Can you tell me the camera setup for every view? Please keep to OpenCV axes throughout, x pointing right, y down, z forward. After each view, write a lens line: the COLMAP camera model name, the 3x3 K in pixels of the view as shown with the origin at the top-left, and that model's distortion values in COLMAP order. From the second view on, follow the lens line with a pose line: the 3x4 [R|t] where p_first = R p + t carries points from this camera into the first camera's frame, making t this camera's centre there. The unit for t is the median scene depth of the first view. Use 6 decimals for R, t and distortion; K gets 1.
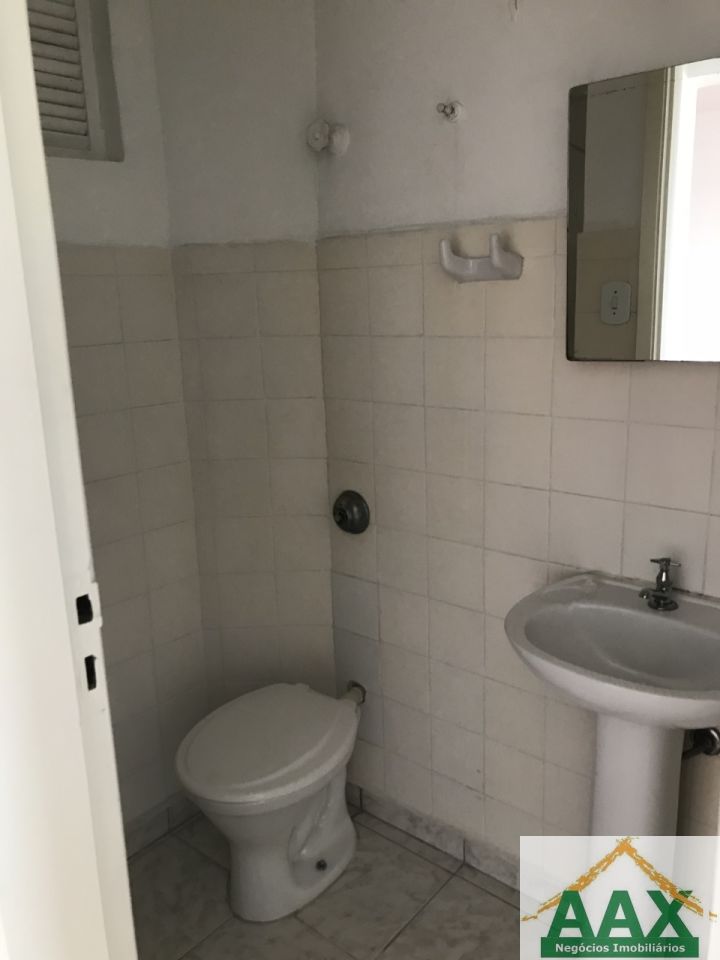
lens RADIAL K [[786.0, 0, 358.8], [0, 786.0, 470.6], [0, 0, 1]] dist [0.001174, 0.010799]
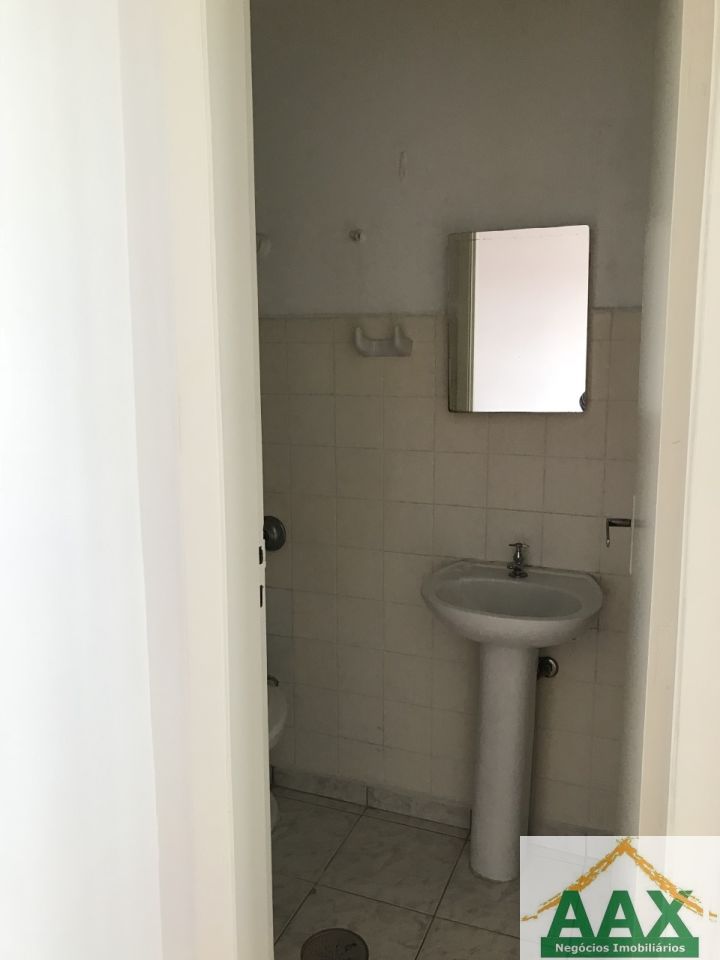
lens RADIAL K [[803.4, 0, 360.0], [0, 803.4, 480.0], [0, 0, 1]] dist [0.044021, -0.002590]
pose [[0.952945, -0.023084, 0.302264, -0.323809], [0.042834, 0.997346, -0.058874, 0.062150], [-0.300103, 0.069050, 0.951404, -0.342270]]
